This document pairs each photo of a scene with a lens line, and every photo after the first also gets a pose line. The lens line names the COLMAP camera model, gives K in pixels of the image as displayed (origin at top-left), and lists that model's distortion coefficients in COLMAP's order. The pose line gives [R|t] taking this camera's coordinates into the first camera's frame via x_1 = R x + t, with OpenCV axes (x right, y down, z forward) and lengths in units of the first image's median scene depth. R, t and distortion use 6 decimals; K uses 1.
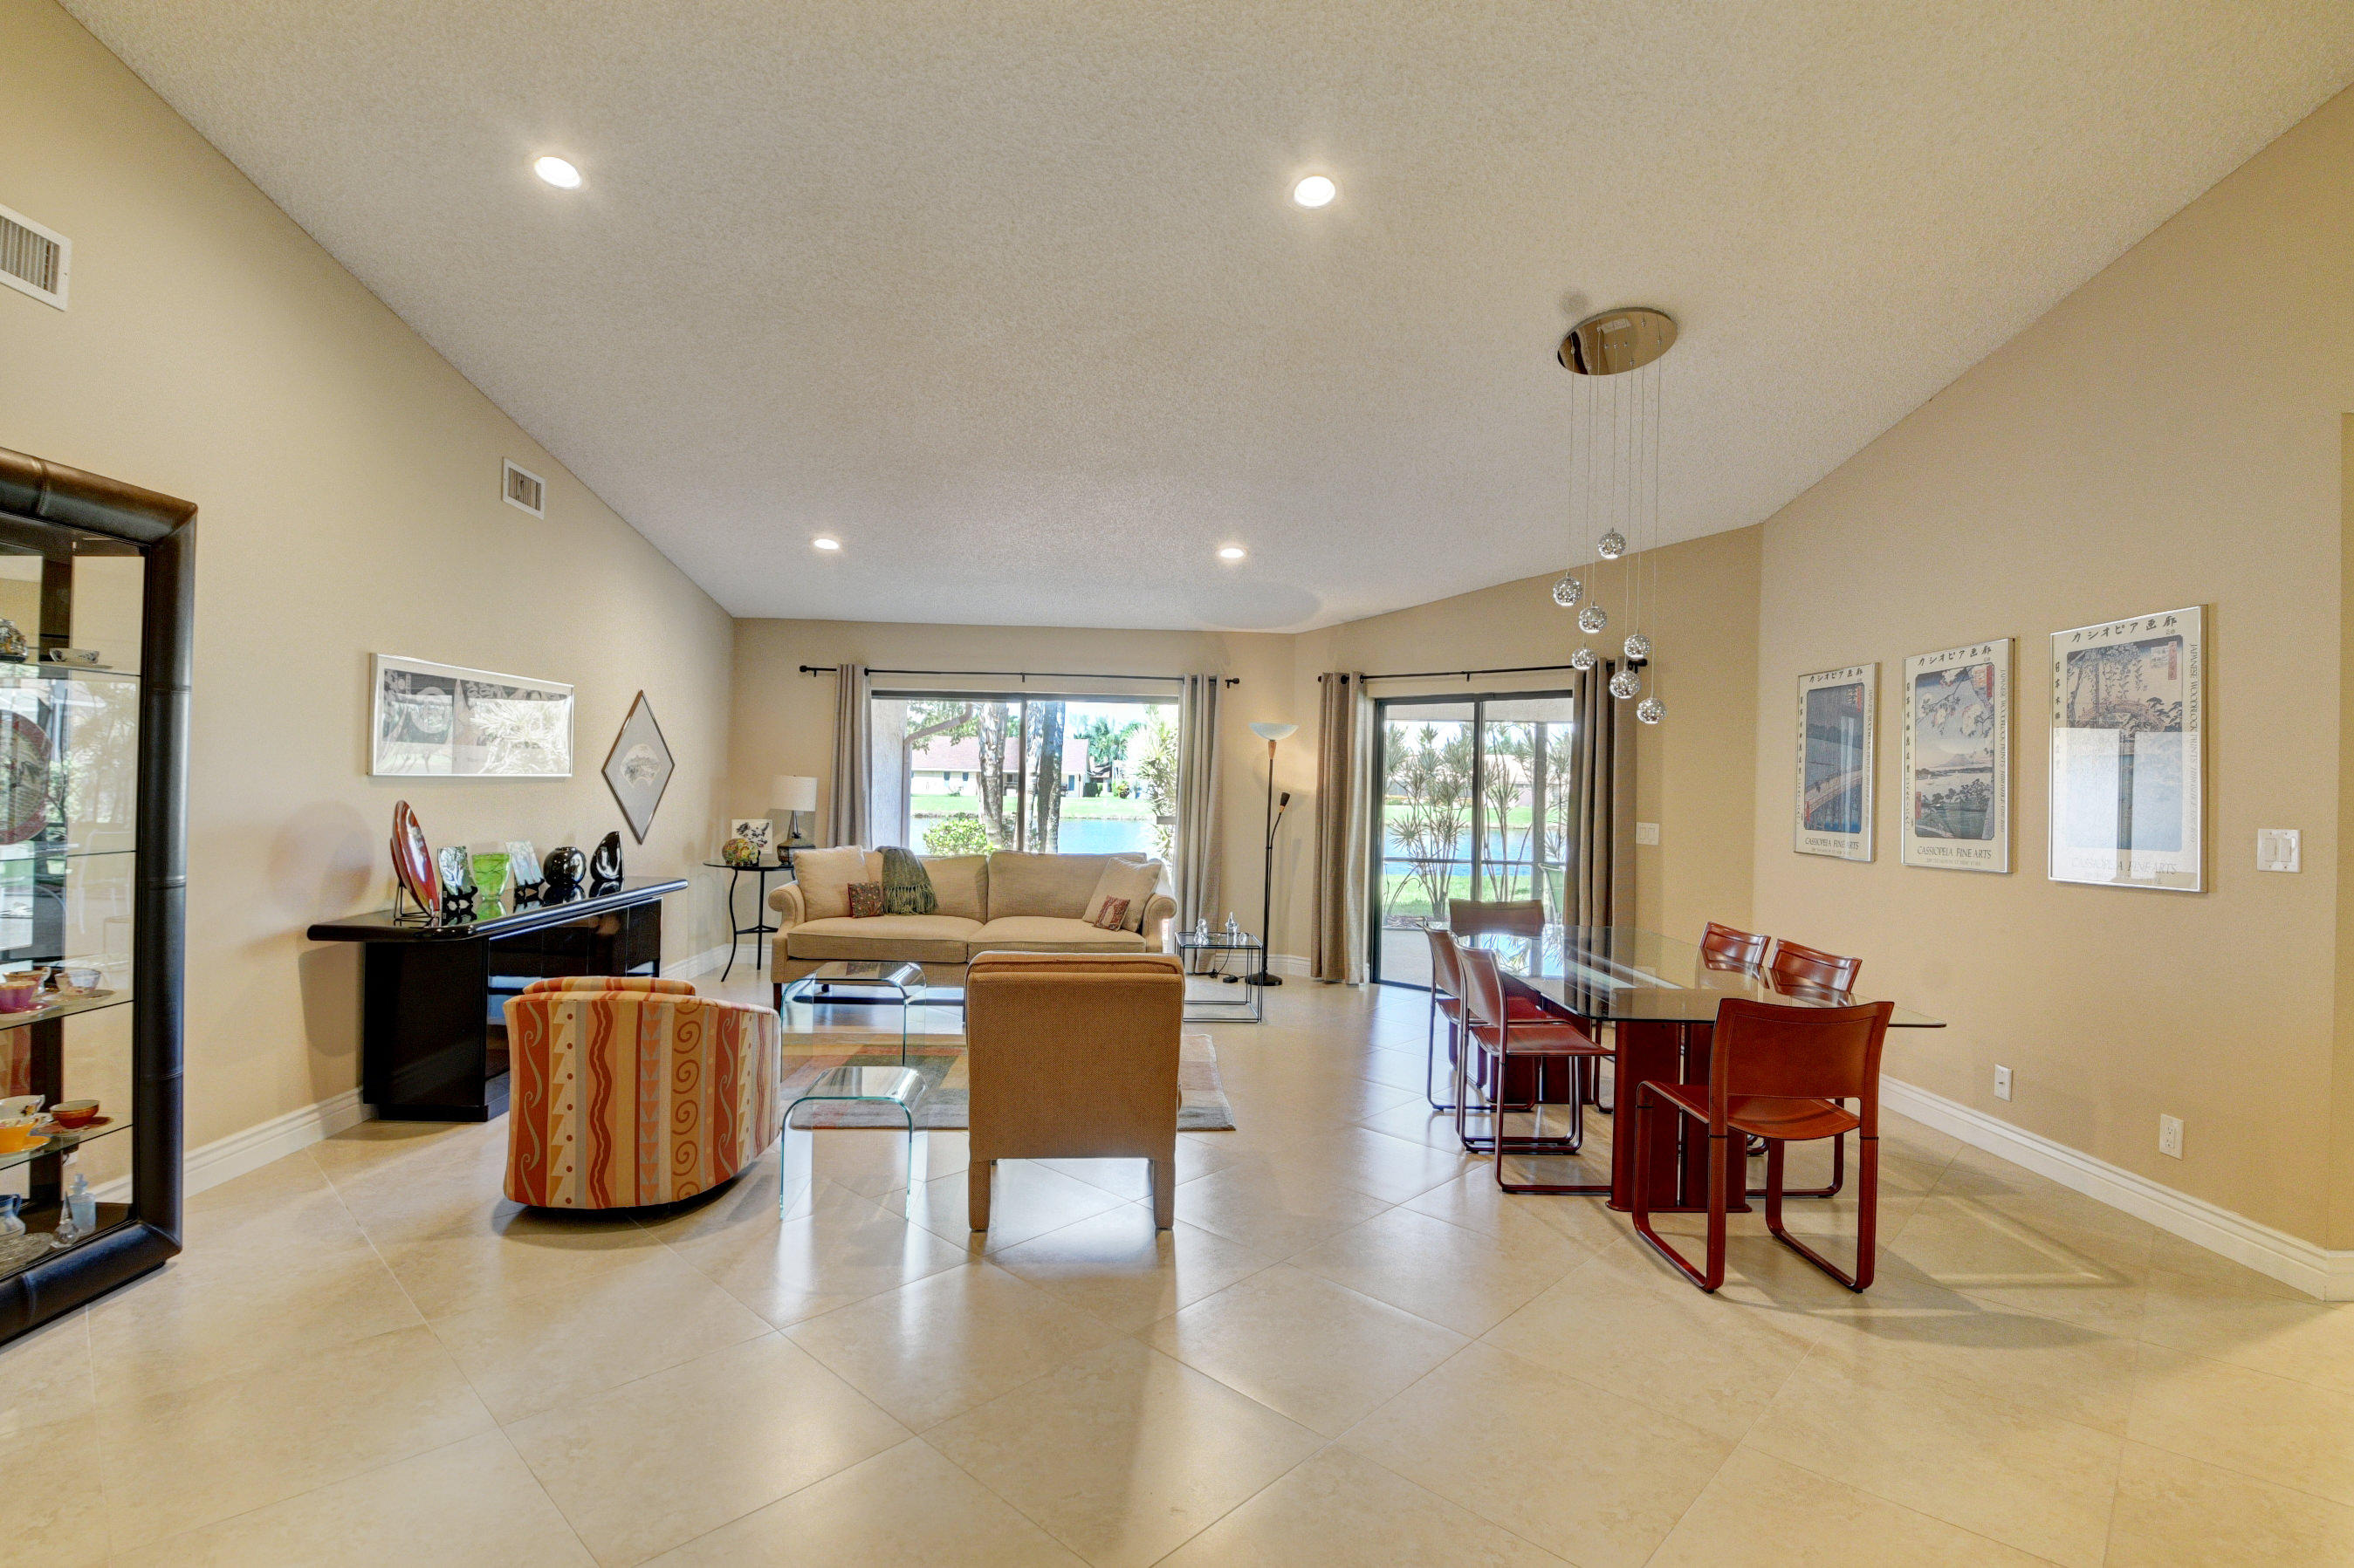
lens RADIAL K [[1087.4, 0, 1171.8], [0, 1087.4, 776.9], [0, 0, 1]] dist [0.015580, -0.024812]
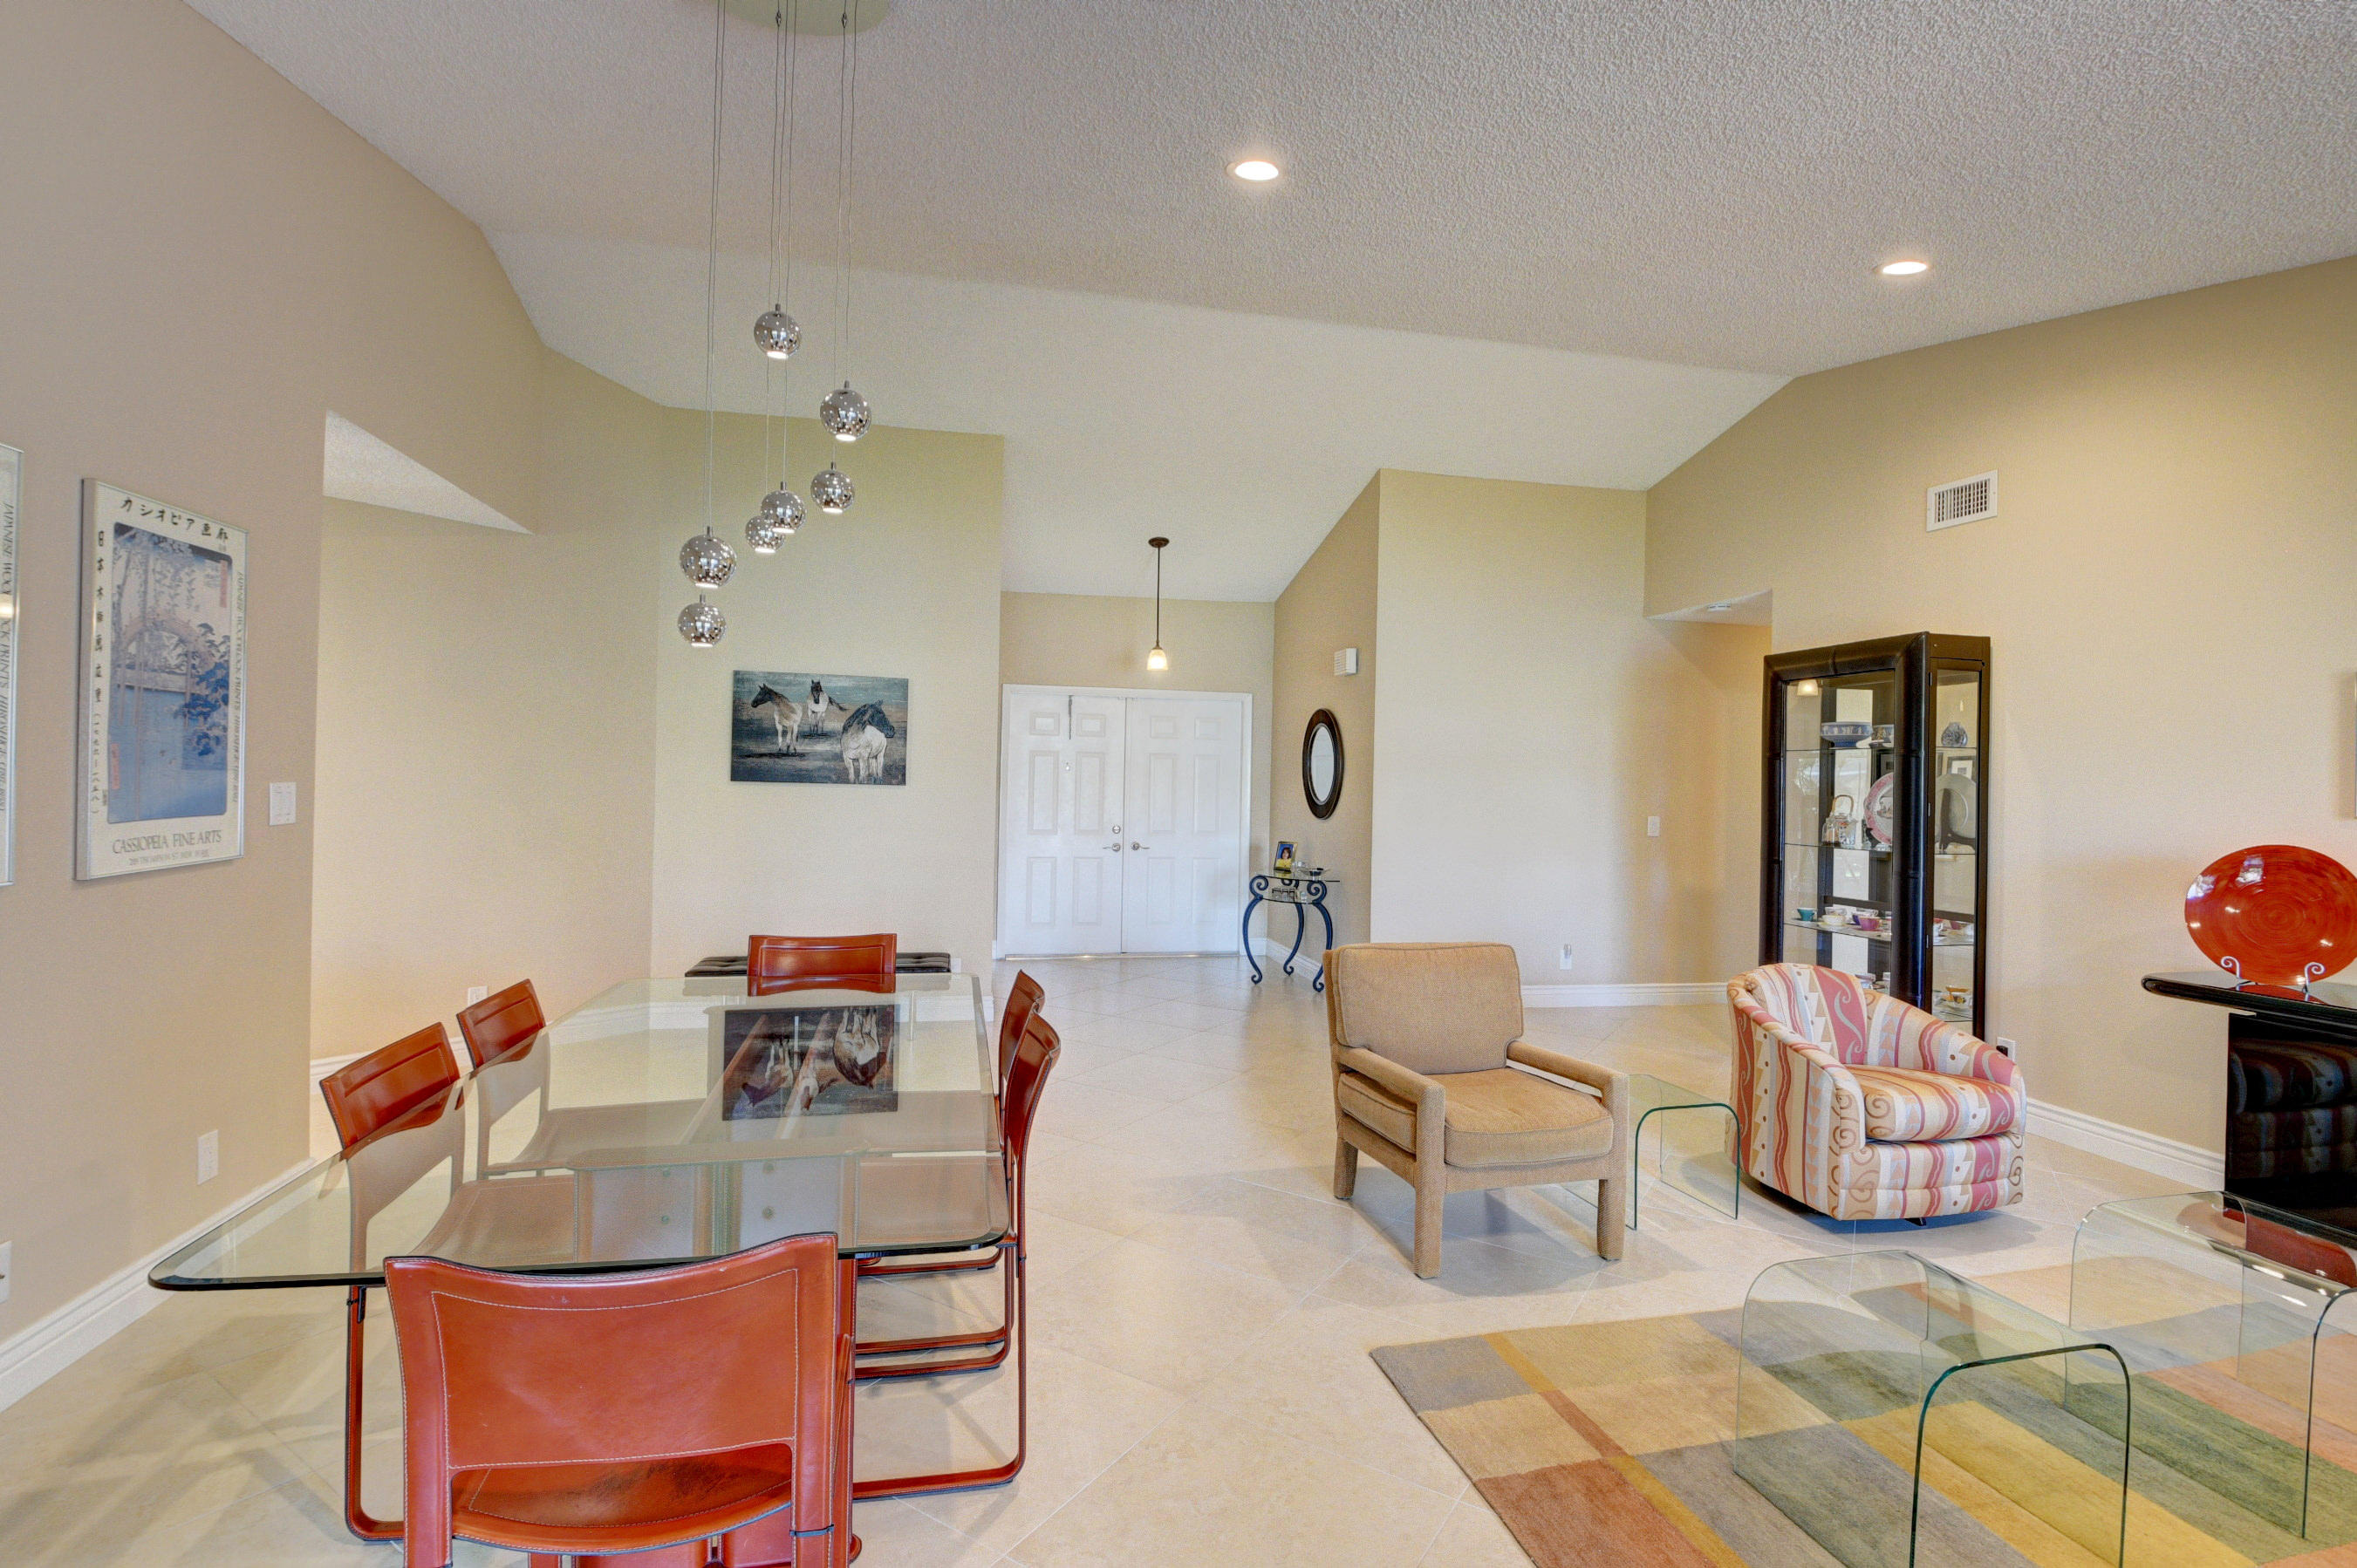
lens RADIAL K [[1125.0, 0, 1178.5], [0, 1125.0, 784.0], [0, 0, 1]] dist [0.008211, -0.023579]
pose [[-0.982529, -0.041218, -0.181485, 0.200604], [-0.039564, 0.999136, -0.012724, 0.014846], [0.181853, -0.005321, -0.983311, 1.098321]]
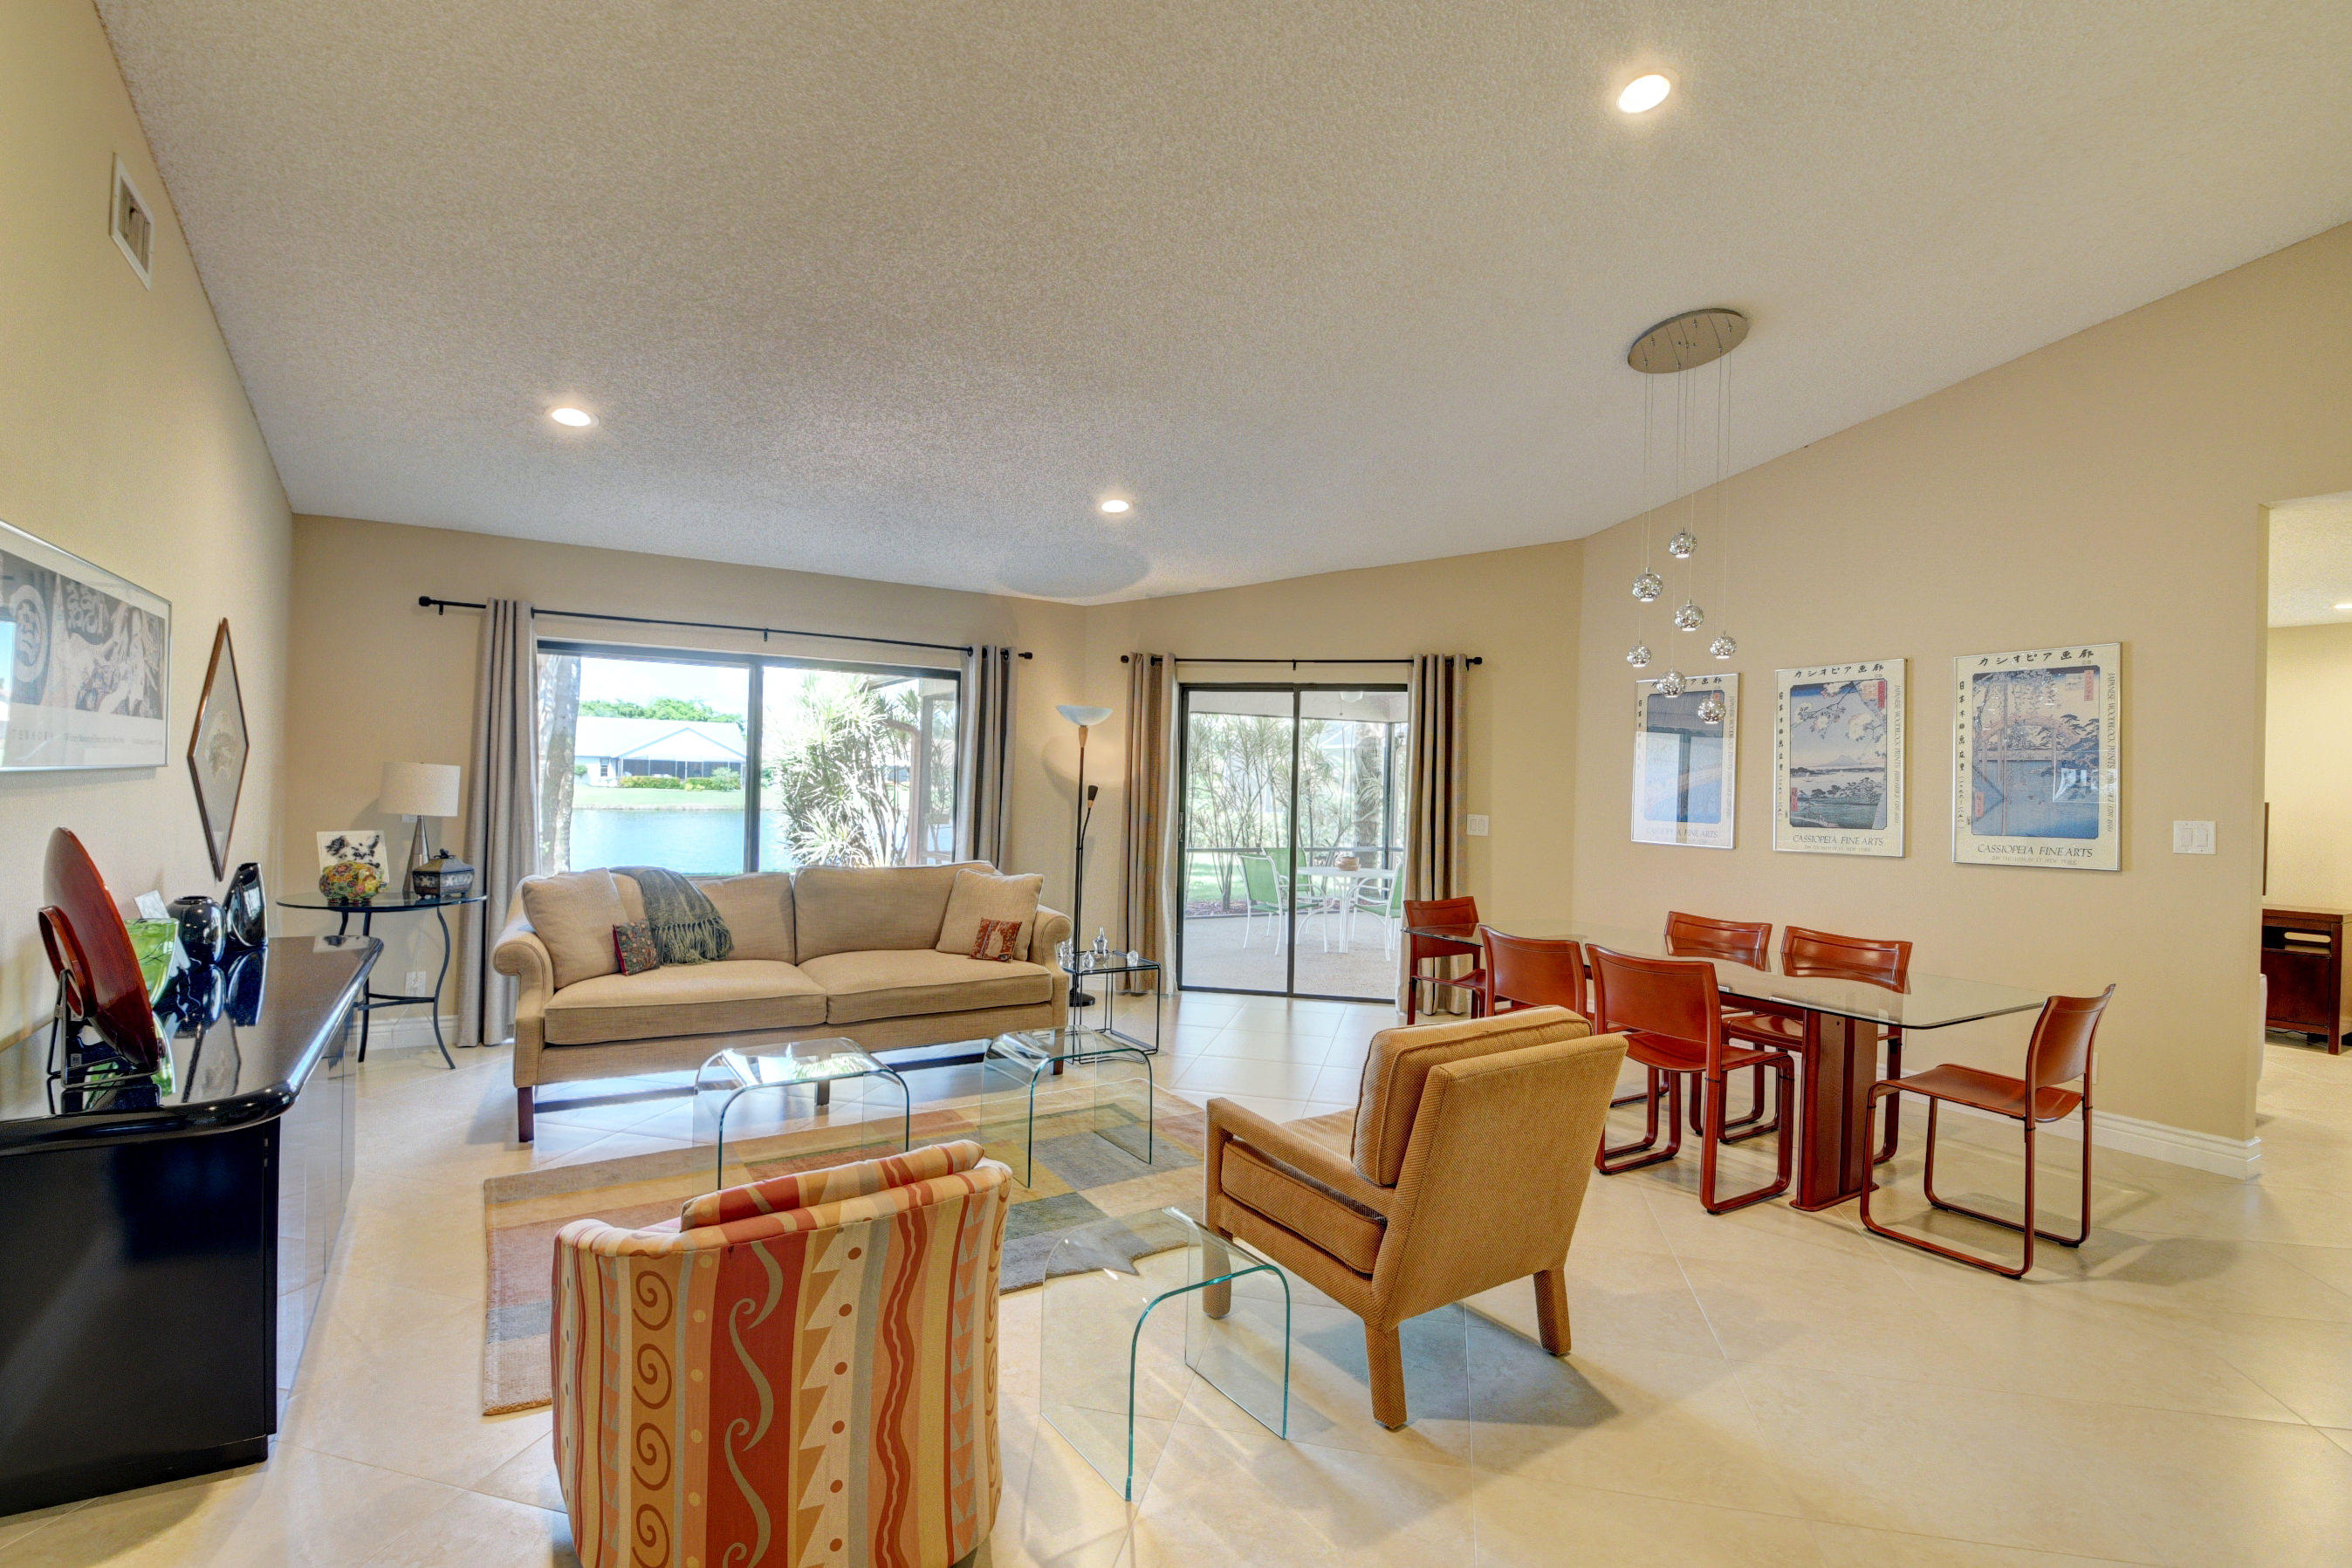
lens RADIAL K [[1086.5, 0, 1170.8], [0, 1086.5, 776.9], [0, 0, 1]] dist [0.015580, -0.024812]
pose [[0.866812, -0.000263, 0.498635, -0.344540], [-0.007344, 0.999885, 0.013294, -0.006007], [-0.498581, -0.015186, 0.866710, 0.247135]]
